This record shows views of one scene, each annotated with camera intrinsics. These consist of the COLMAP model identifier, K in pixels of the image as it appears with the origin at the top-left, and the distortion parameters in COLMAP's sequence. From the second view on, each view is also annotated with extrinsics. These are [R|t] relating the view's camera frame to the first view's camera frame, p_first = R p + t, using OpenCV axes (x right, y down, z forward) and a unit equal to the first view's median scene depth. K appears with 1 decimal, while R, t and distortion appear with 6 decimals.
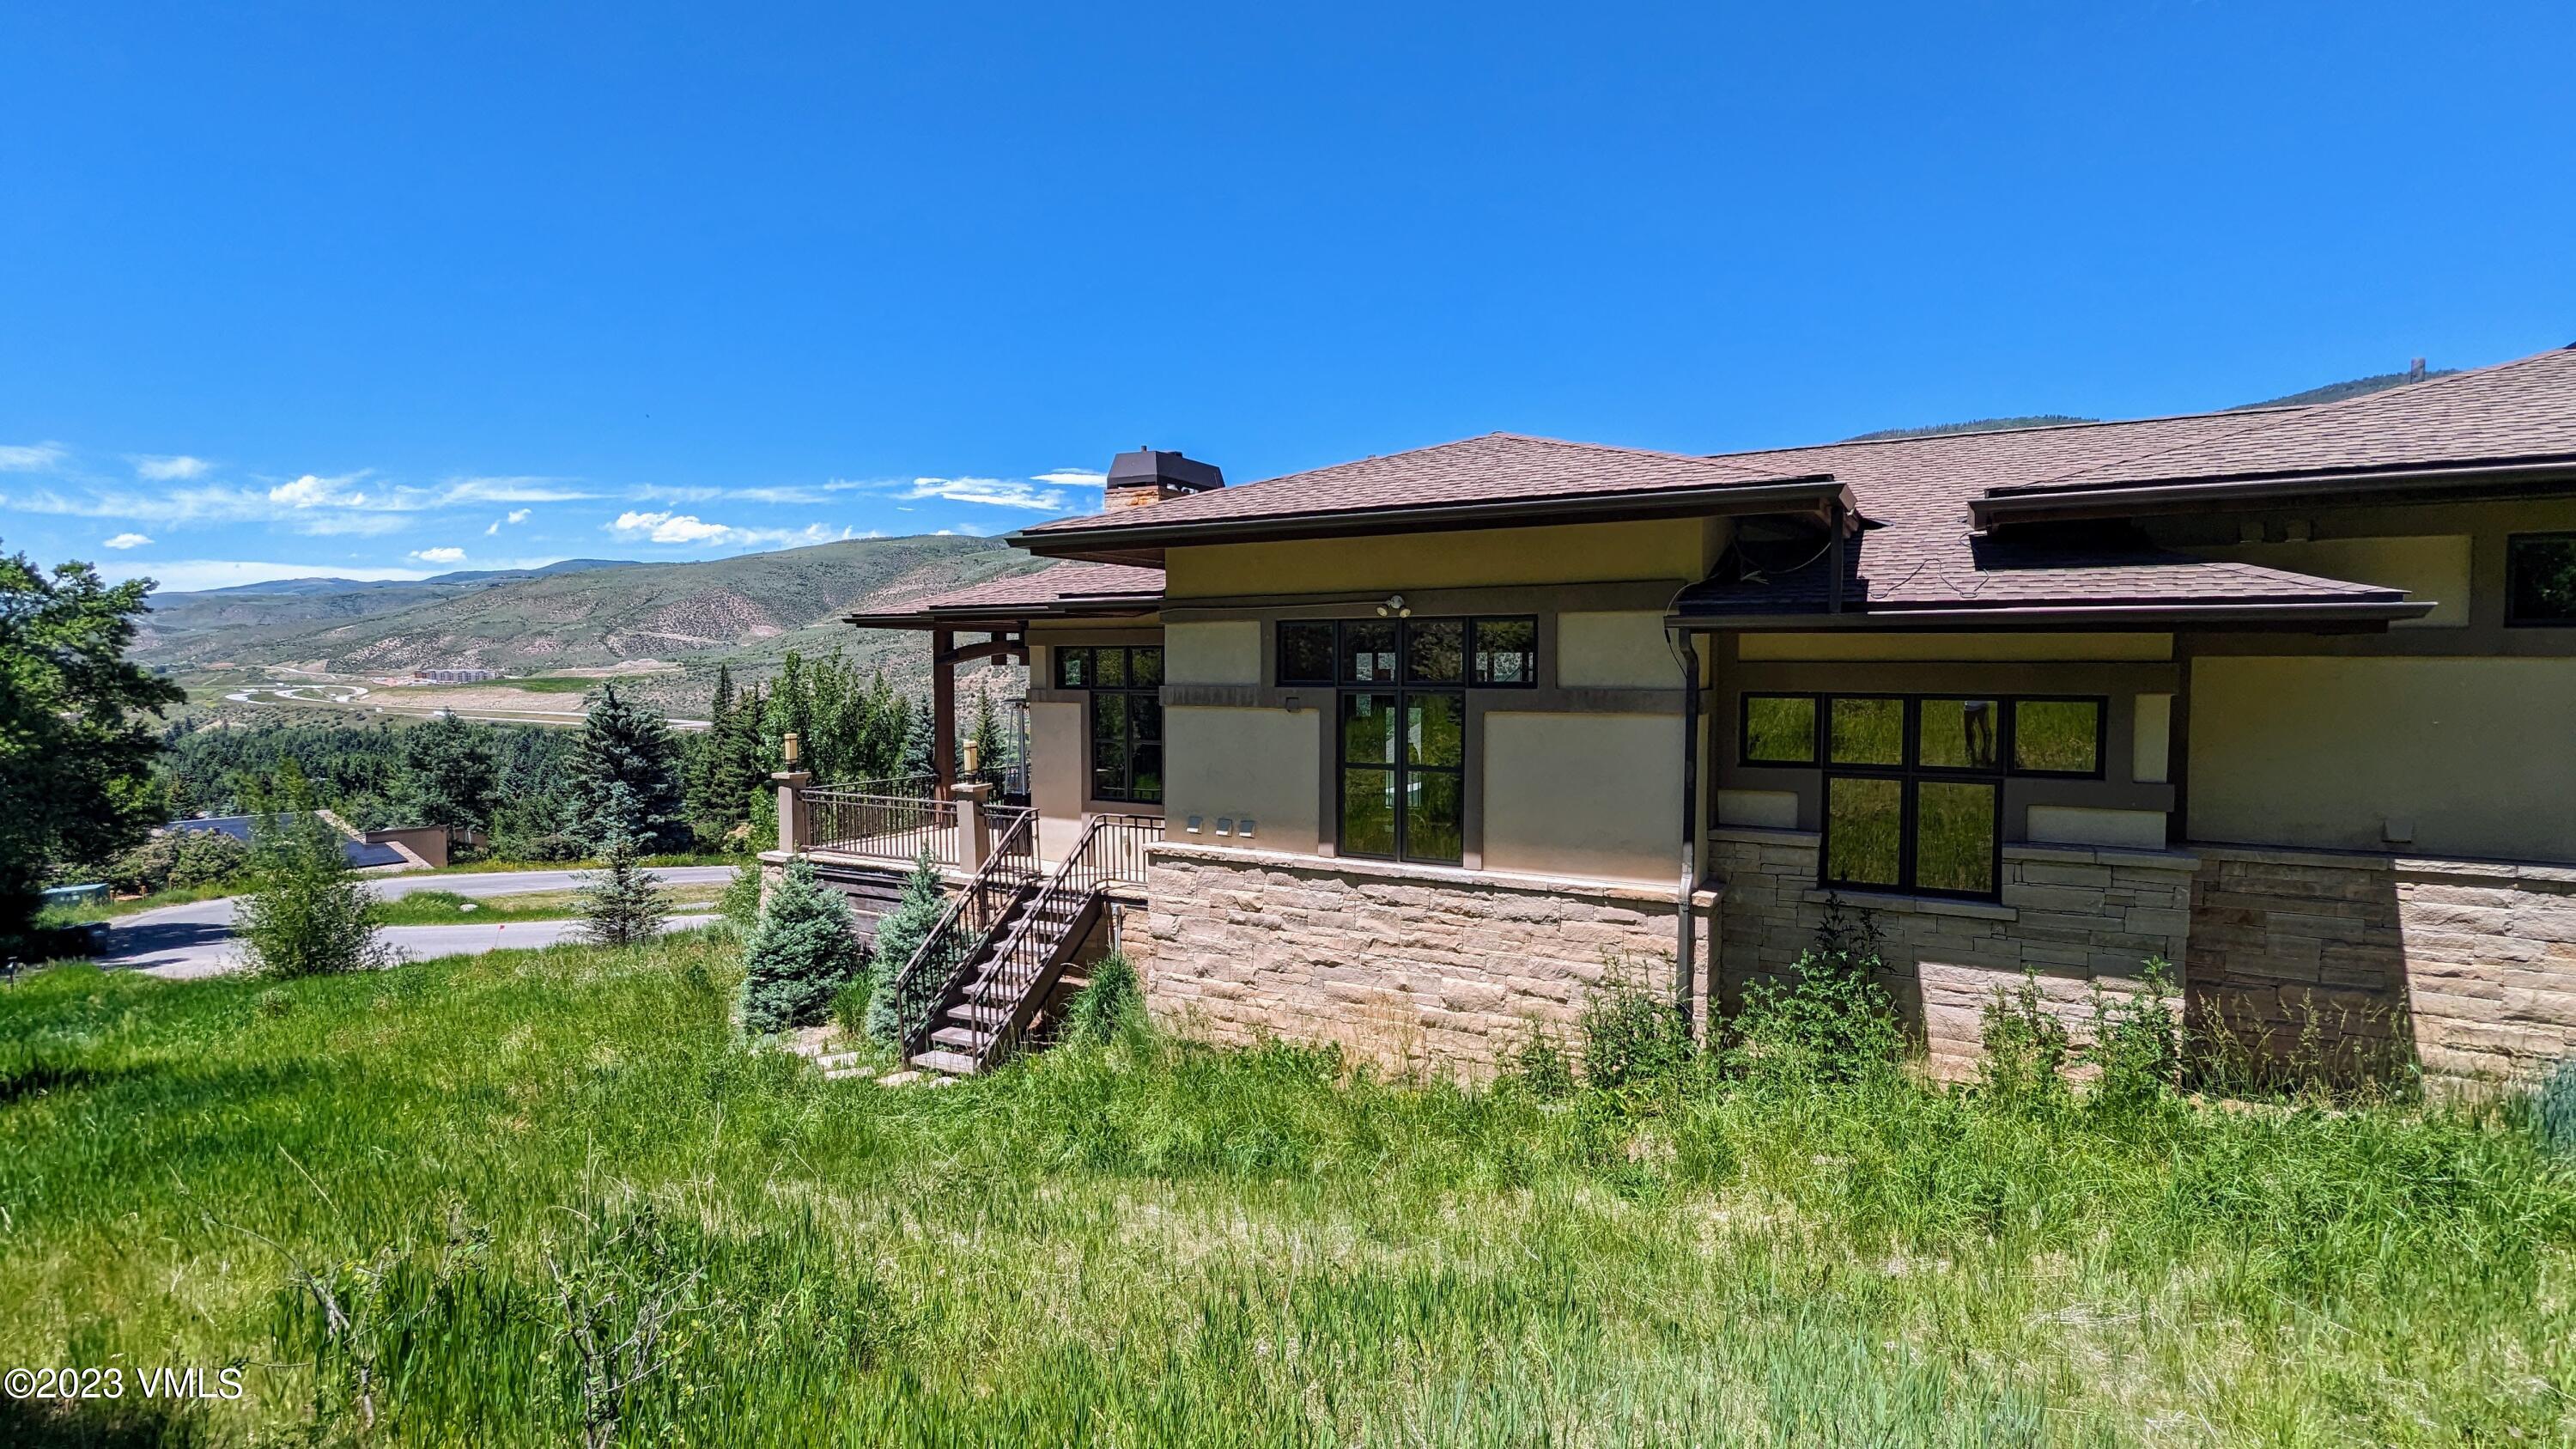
lens RADIAL K [[1227.2, 0, 1272.8], [0, 1227.2, 716.2], [0, 0, 1]] dist [-0.002180, 0.000102]
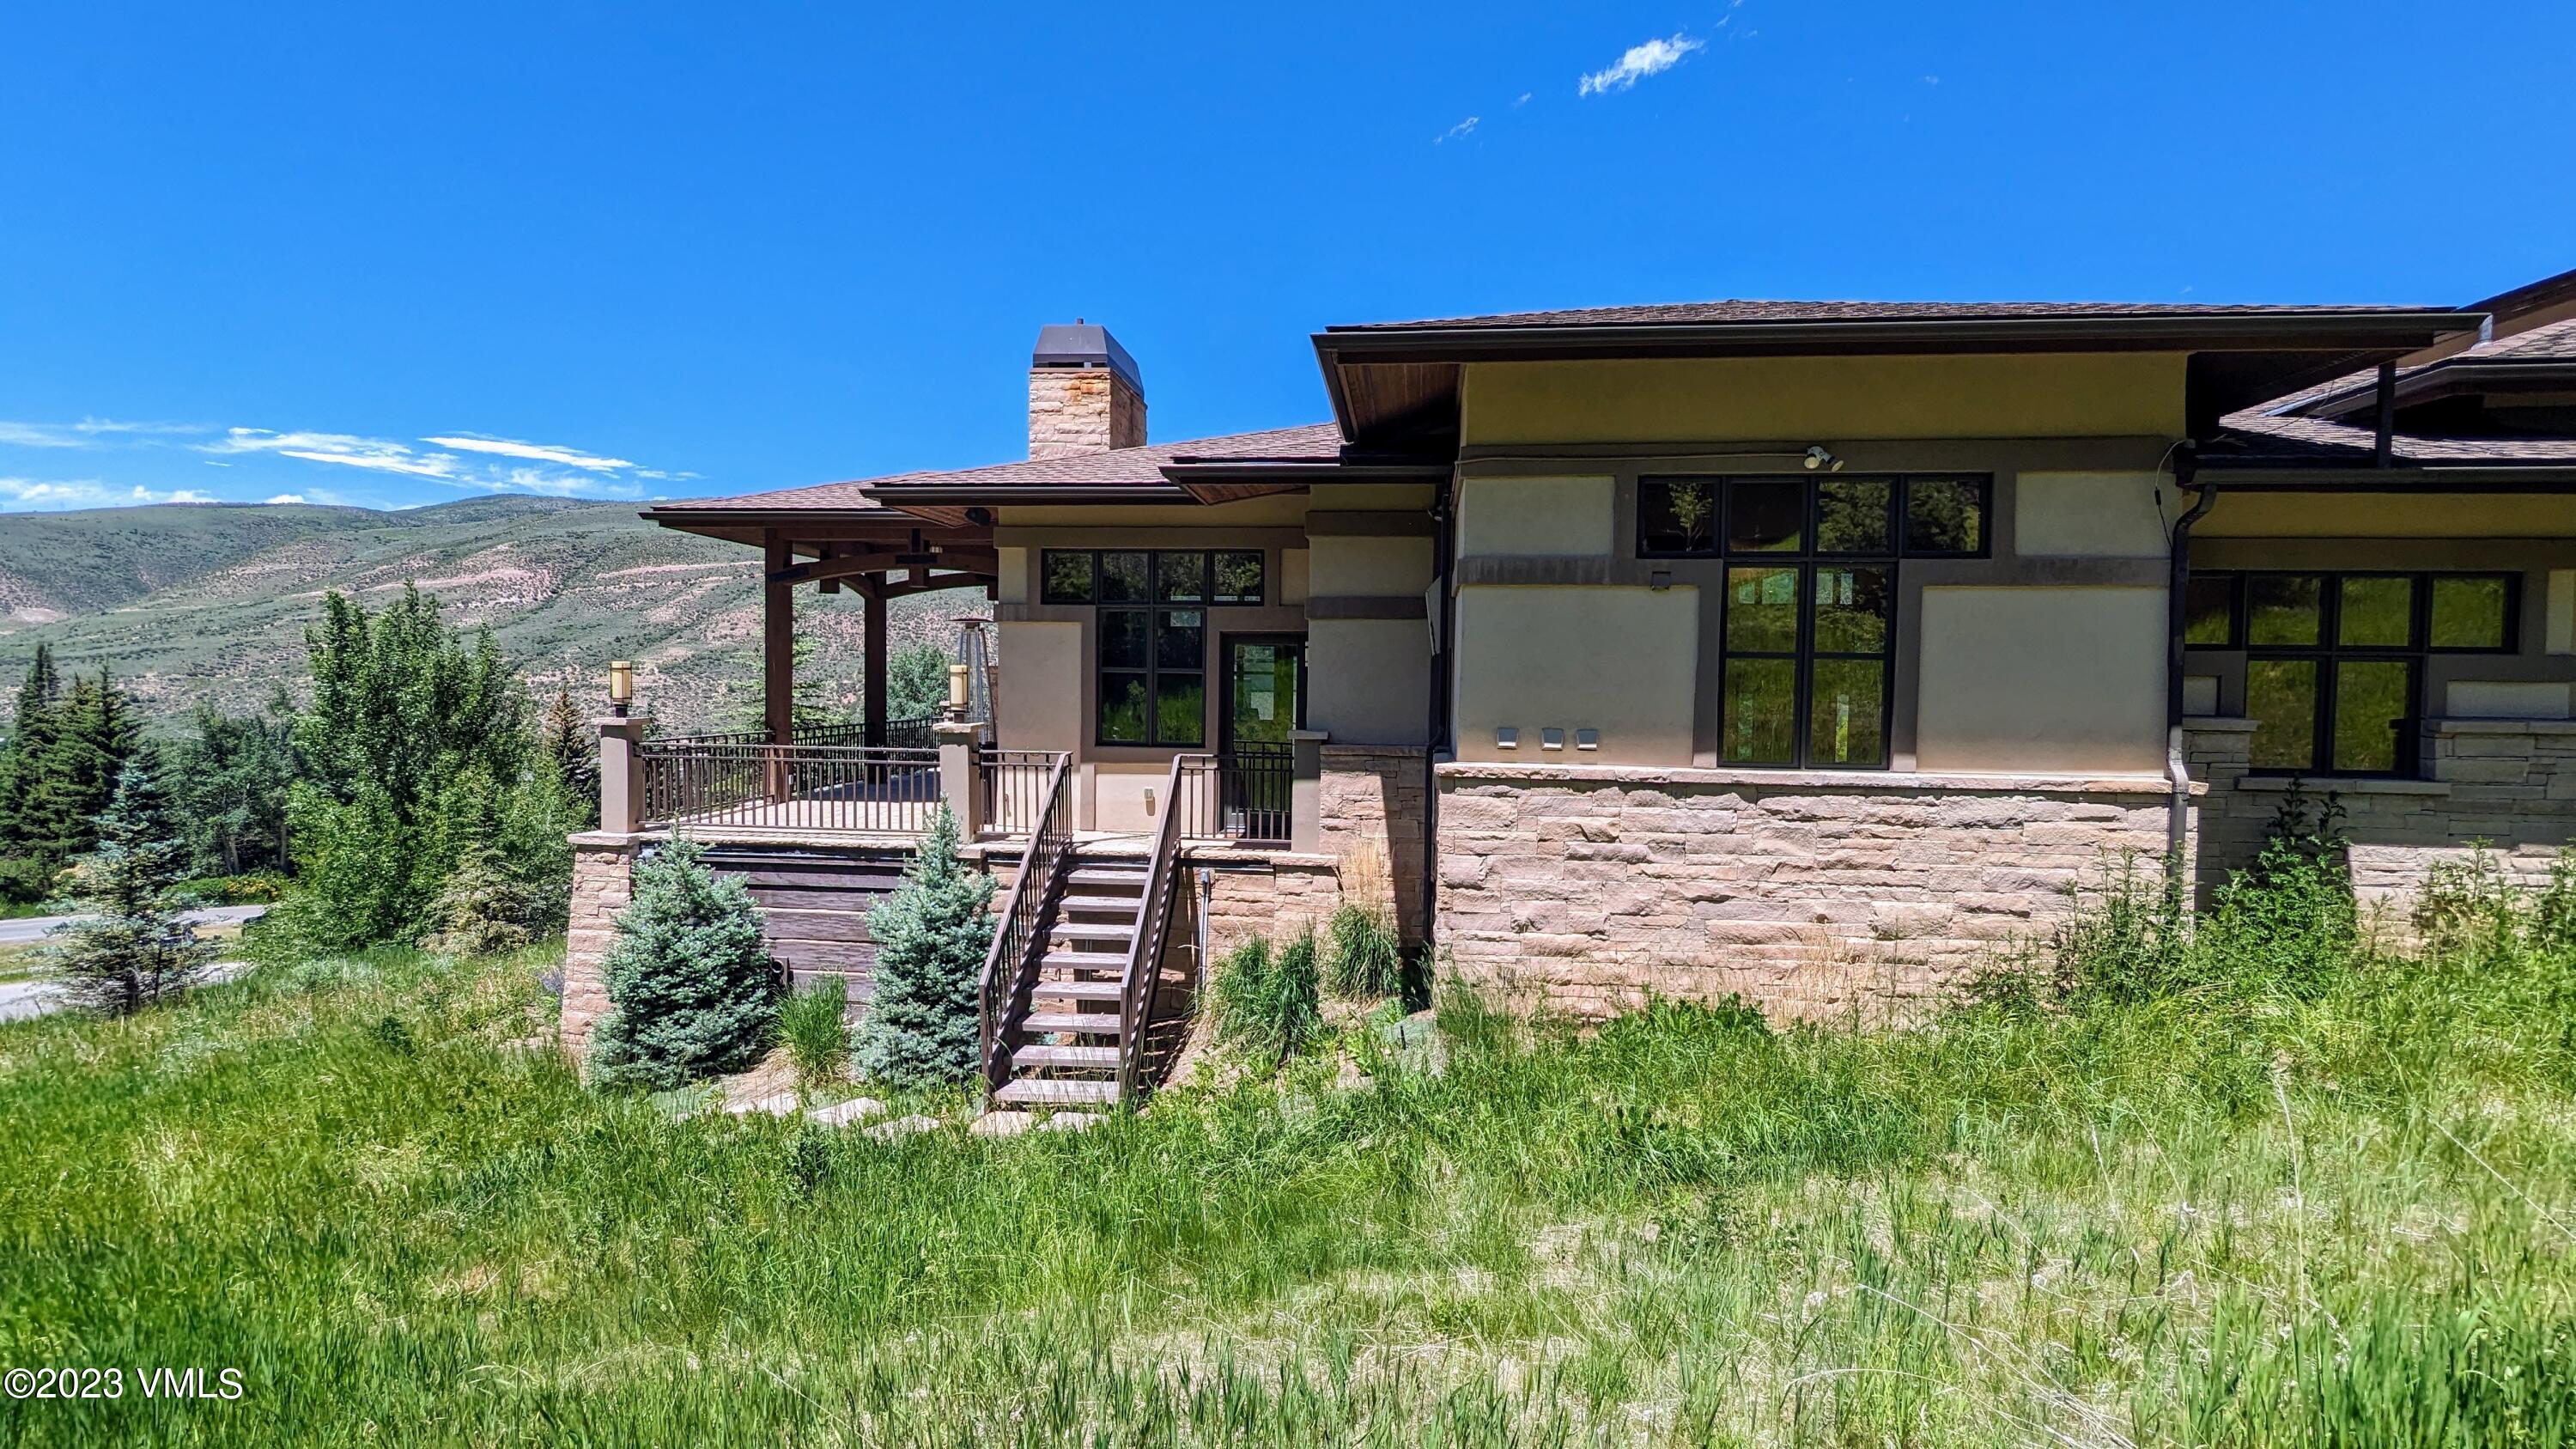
lens RADIAL K [[1227.2, 0, 1272.8], [0, 1227.2, 716.2], [0, 0, 1]] dist [-0.002180, 0.000102]
pose [[0.920004, 0.000465, 0.391910, -0.539763], [0.003012, 0.999961, -0.008257, 0.086303], [-0.391899, 0.008777, 0.919967, 0.363987]]
